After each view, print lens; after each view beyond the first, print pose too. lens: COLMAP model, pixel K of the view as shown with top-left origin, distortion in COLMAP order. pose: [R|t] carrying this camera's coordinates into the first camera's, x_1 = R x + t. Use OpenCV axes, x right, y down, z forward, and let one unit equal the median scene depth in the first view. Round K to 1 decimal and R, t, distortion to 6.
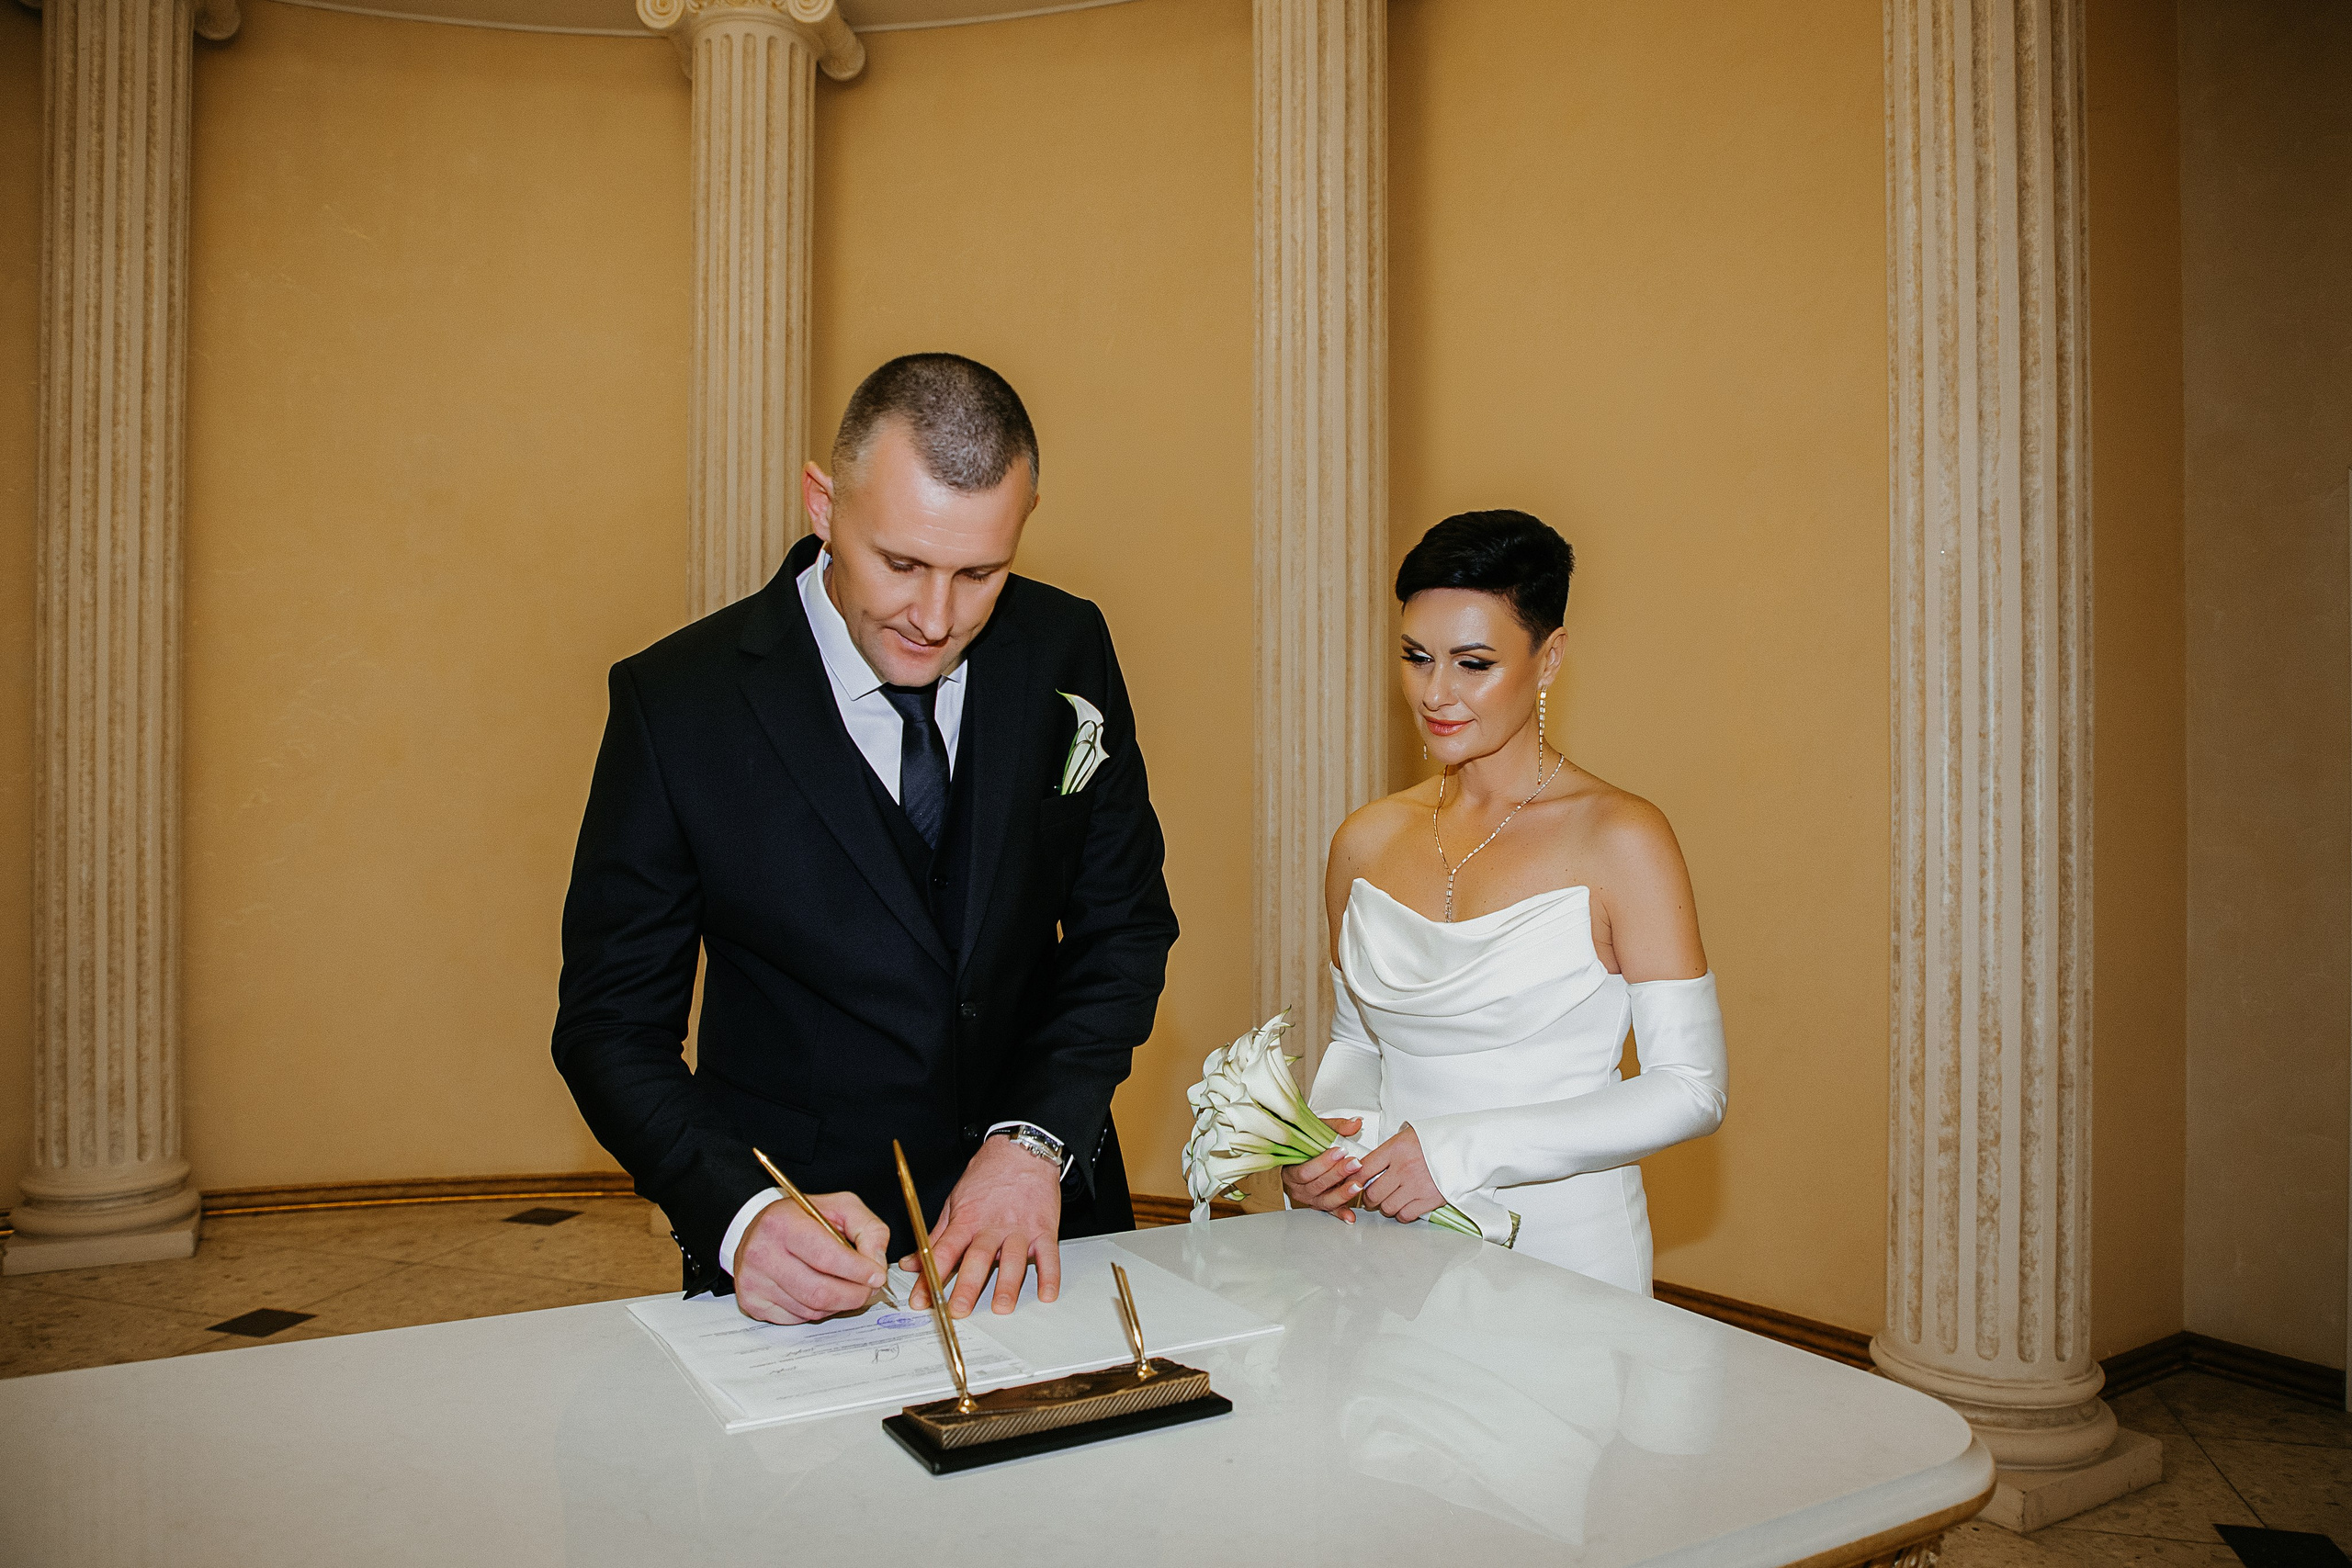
lens RADIAL K [[1690.7, 0, 1188.6], [0, 1690.7, 772.3], [0, 0, 1]] dist [-0.072195, 0.039522]
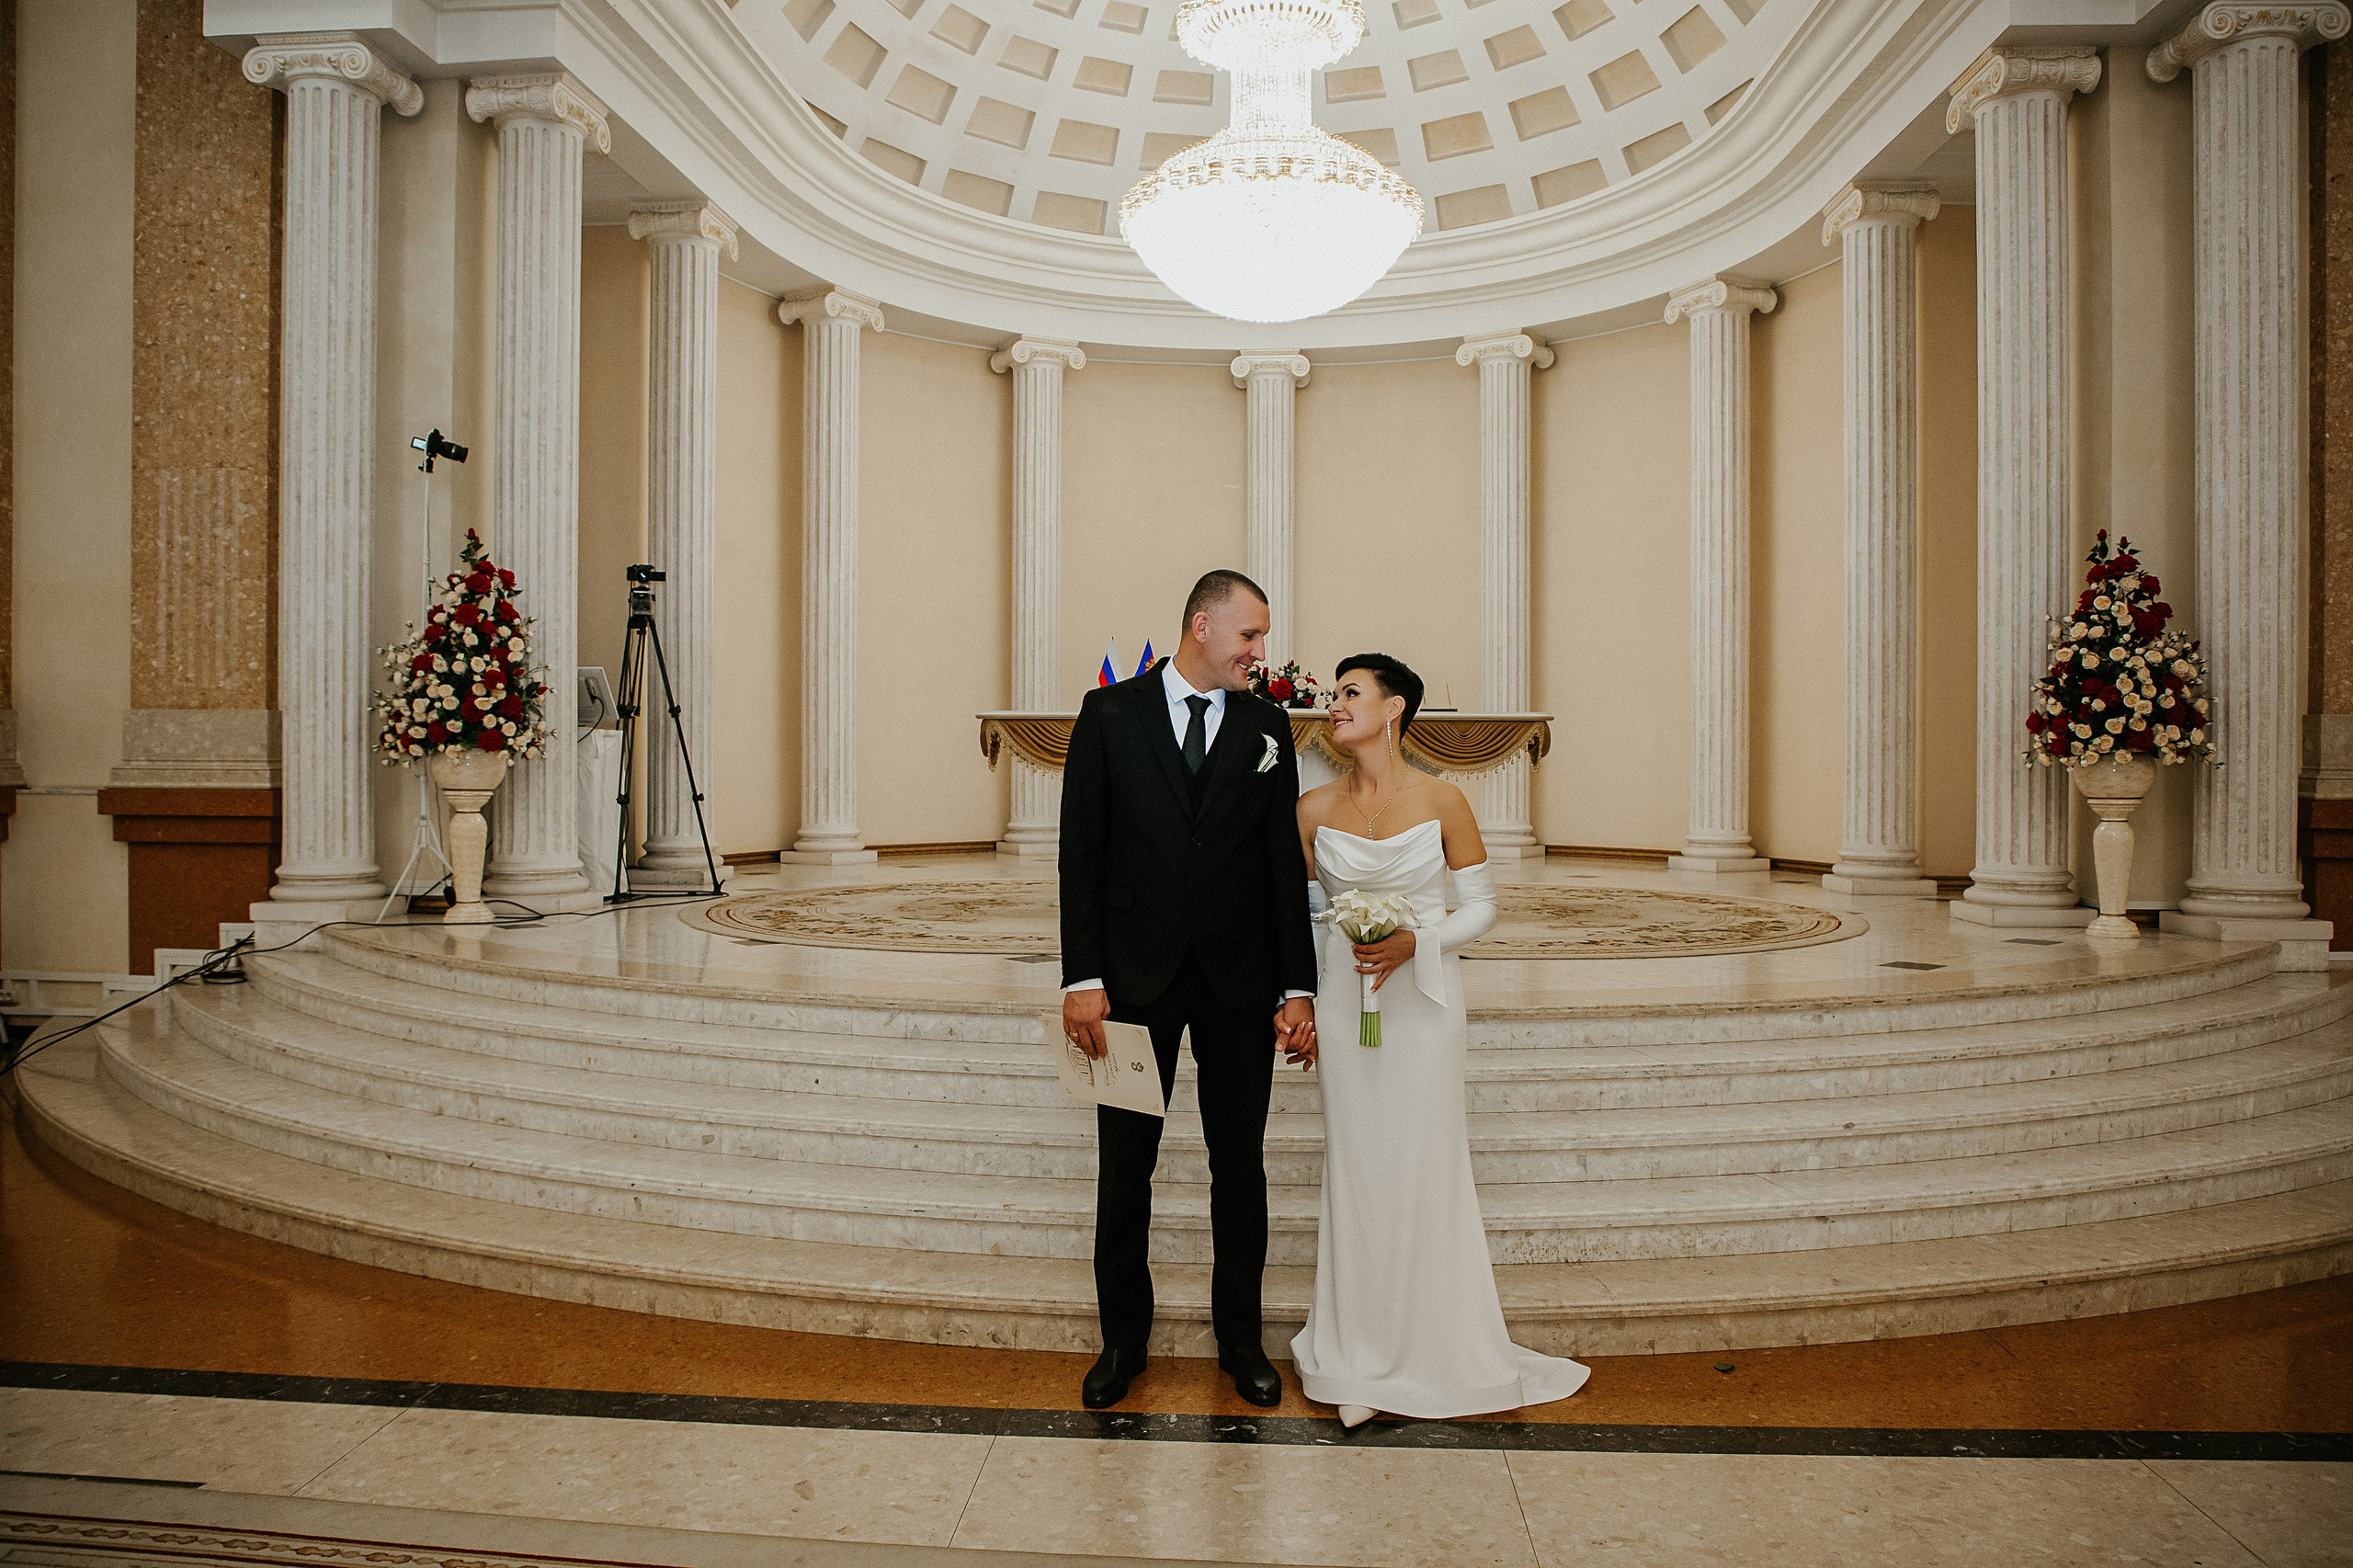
lens RADIAL K [[1691.6, 0, 1189.1], [0, 1691.6, 772.3], [0, 0, 1]] dist [-0.072195, 0.039522]
pose [[0.848289, 0.007457, -0.529481, 0.731244], [0.000626, 0.999886, 0.015085, 0.129425], [0.529533, -0.013128, 0.848188, -1.485156]]
